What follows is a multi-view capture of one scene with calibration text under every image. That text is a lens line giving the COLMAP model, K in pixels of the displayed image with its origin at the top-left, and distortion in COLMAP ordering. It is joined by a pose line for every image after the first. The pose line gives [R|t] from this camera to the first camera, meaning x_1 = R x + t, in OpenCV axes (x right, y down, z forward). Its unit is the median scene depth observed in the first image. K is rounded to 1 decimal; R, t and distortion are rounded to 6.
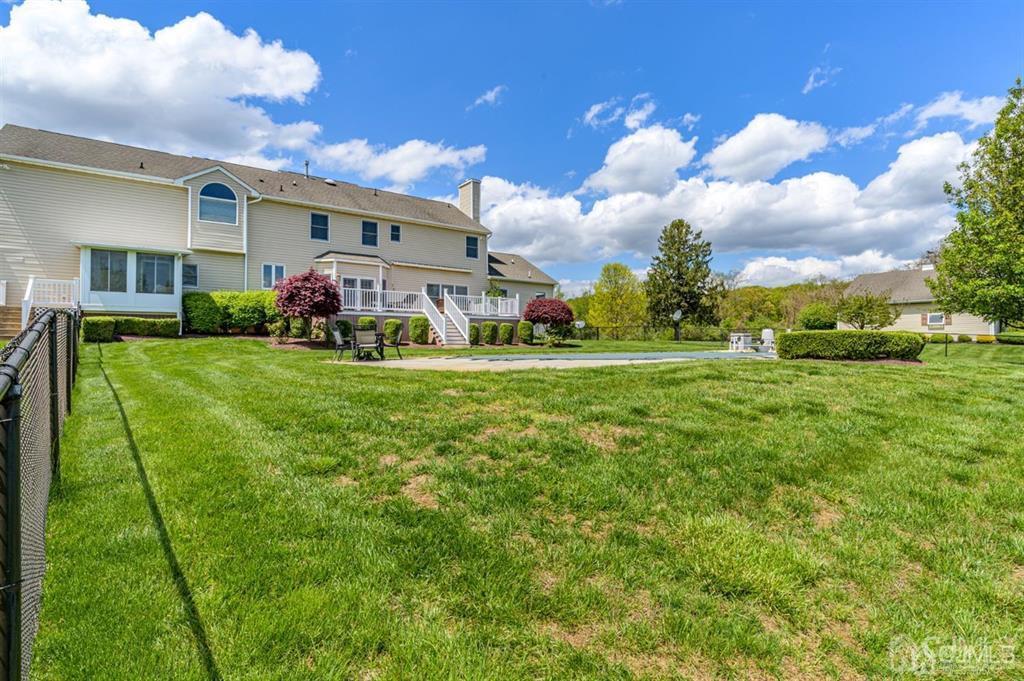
lens RADIAL K [[525.7, 0, 512.0], [0, 525.7, 340.5], [0, 0, 1]] dist [-0.001086, -0.000303]
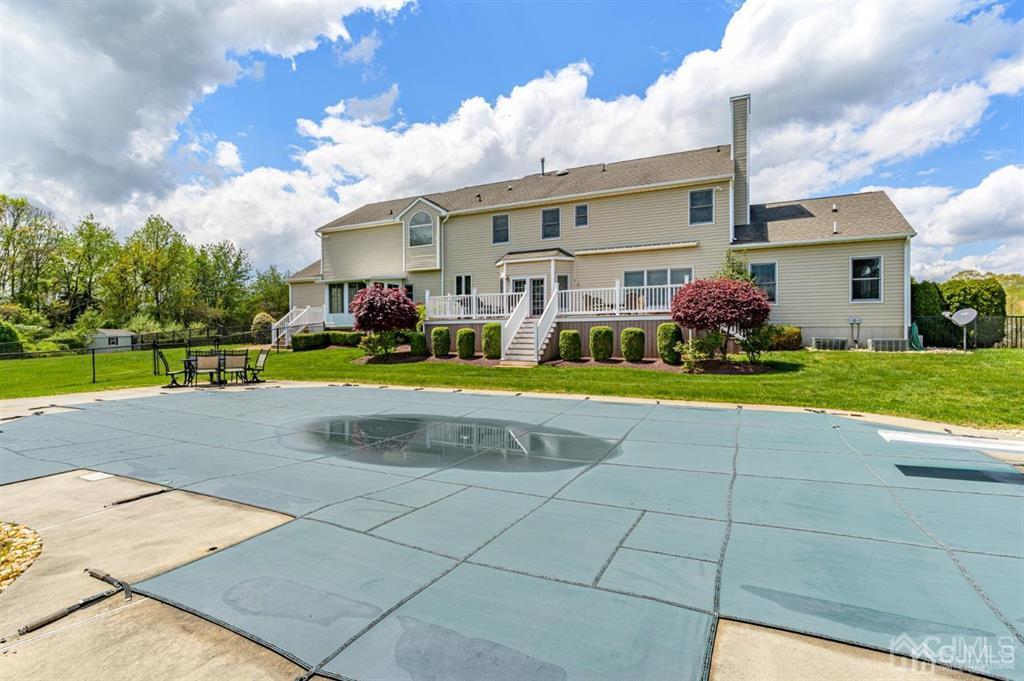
lens RADIAL K [[523.3, 0, 512.0], [0, 523.3, 340.5], [0, 0, 1]] dist [0.001588, 0.000044]
pose [[0.393094, 0.021805, -0.919240, 0.545672], [0.012776, 0.999493, 0.029171, -0.041057], [0.919410, -0.023211, 0.392616, 0.656498]]
